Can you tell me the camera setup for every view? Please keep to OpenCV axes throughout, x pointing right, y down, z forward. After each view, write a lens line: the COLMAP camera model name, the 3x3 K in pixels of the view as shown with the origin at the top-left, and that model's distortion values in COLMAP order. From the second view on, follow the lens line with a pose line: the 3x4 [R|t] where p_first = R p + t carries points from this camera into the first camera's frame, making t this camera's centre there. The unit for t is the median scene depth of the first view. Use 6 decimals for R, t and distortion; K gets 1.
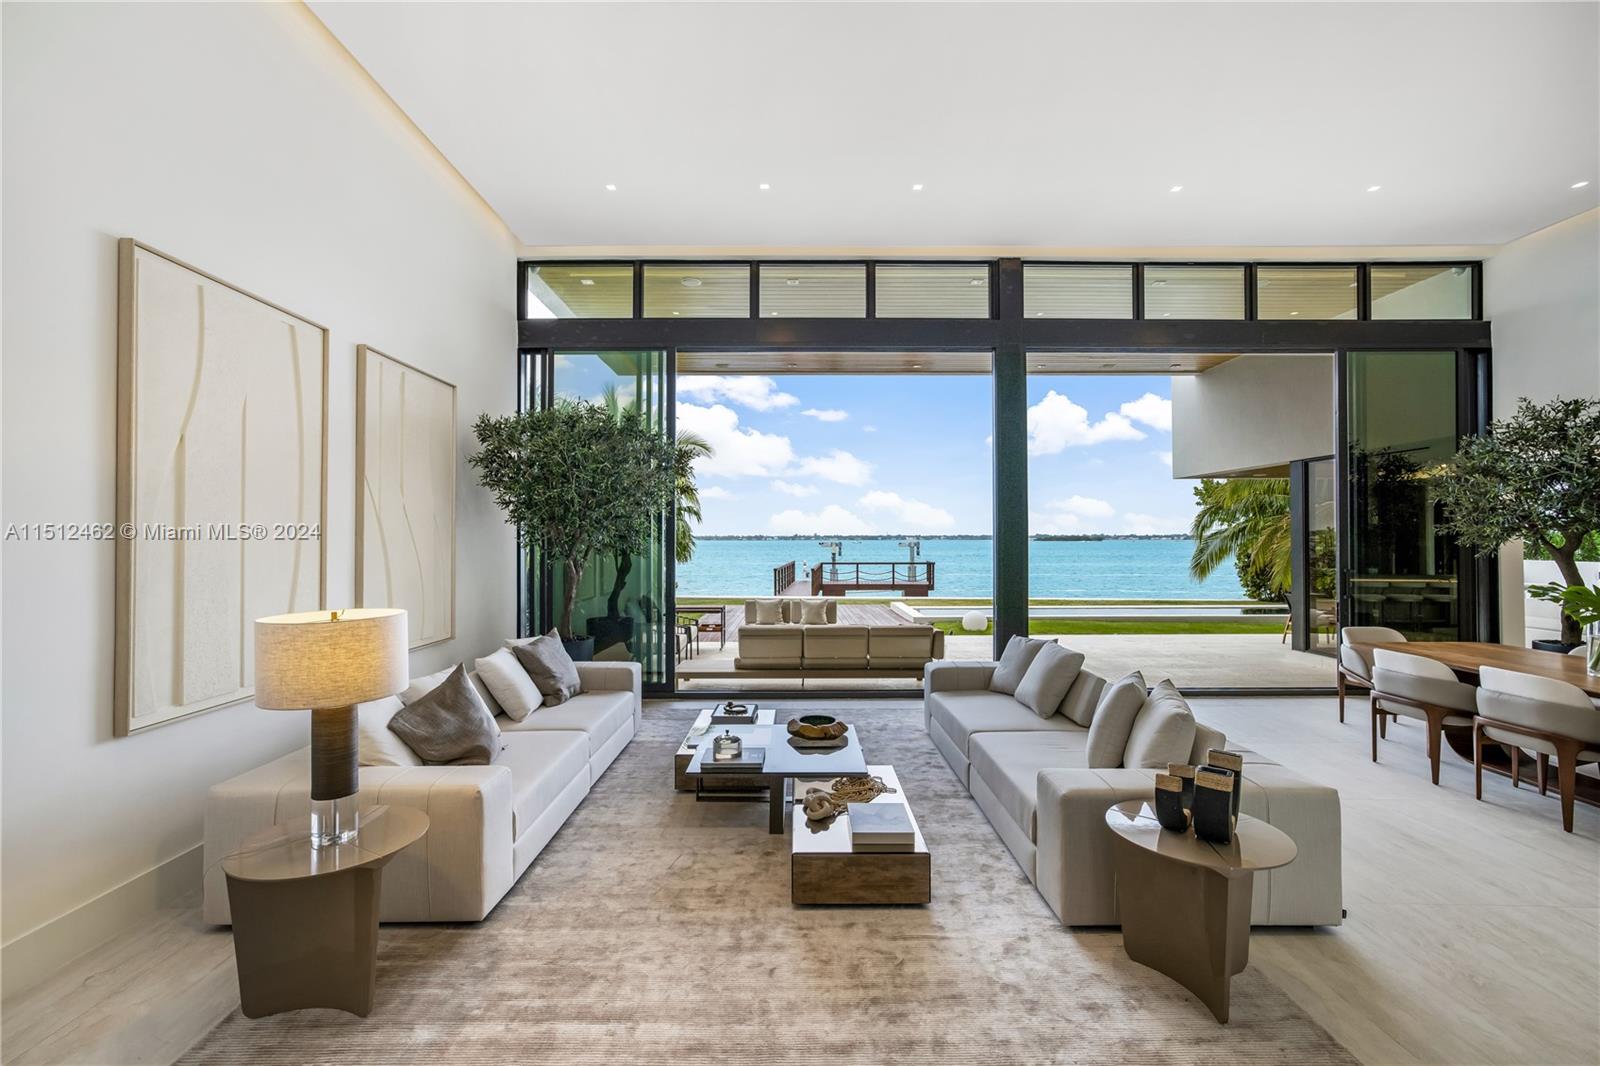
lens RADIAL K [[676.1, 0, 800.0], [0, 676.1, 533.0], [0, 0, 1]] dist [-0.031651, 0.015318]
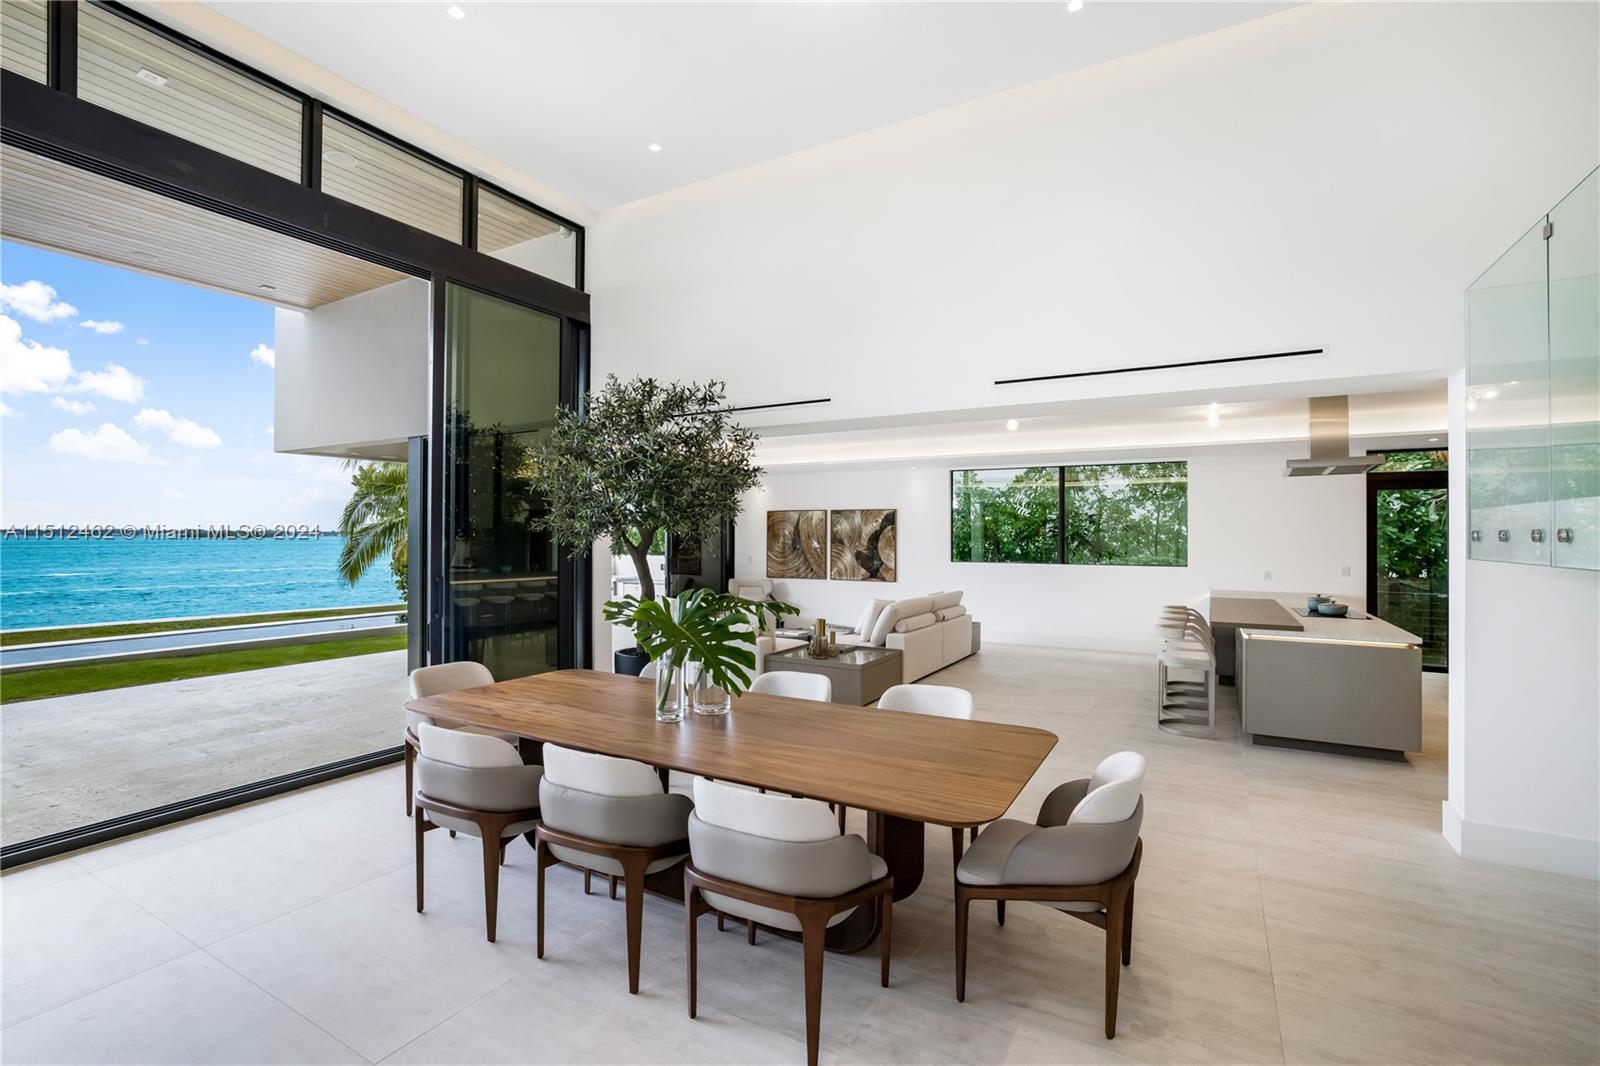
lens RADIAL K [[711.5, 0, 800.0], [0, 711.5, 533.0], [0, 0, 1]] dist [-0.036664, 0.019548]
pose [[0.478718, 0.007072, 0.877940, 0.365207], [-0.012137, 0.999925, -0.001437, 0.002729], [-0.877885, -0.009968, 0.478768, 0.313692]]
